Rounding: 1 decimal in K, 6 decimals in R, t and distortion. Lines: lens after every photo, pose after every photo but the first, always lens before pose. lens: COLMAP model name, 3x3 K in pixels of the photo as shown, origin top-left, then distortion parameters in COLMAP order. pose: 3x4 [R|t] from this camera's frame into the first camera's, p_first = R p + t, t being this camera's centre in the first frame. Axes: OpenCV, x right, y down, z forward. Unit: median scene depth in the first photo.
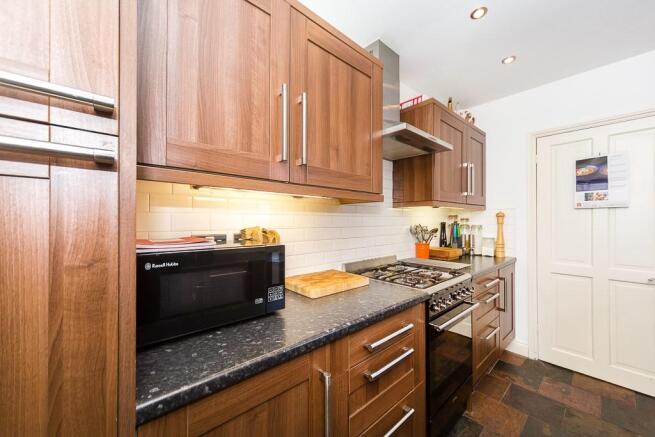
lens RADIAL K [[246.7, 0, 327.5], [0, 246.7, 218.5], [0, 0, 1]] dist [0.002334, 0.000370]
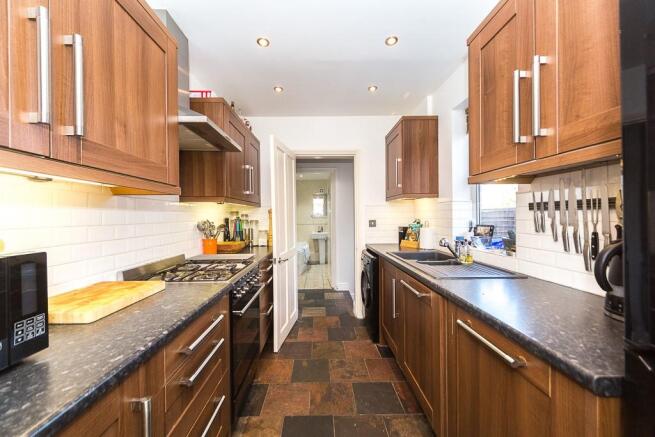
lens RADIAL K [[246.2, 0, 326.9], [0, 246.2, 215.4], [0, 0, 1]] dist [-0.000150, -0.000009]
pose [[0.641910, -0.003151, 0.766773, -0.130705], [0.002447, 0.999995, 0.002061, 0.007264], [-0.766776, 0.000553, 0.641915, 0.000859]]
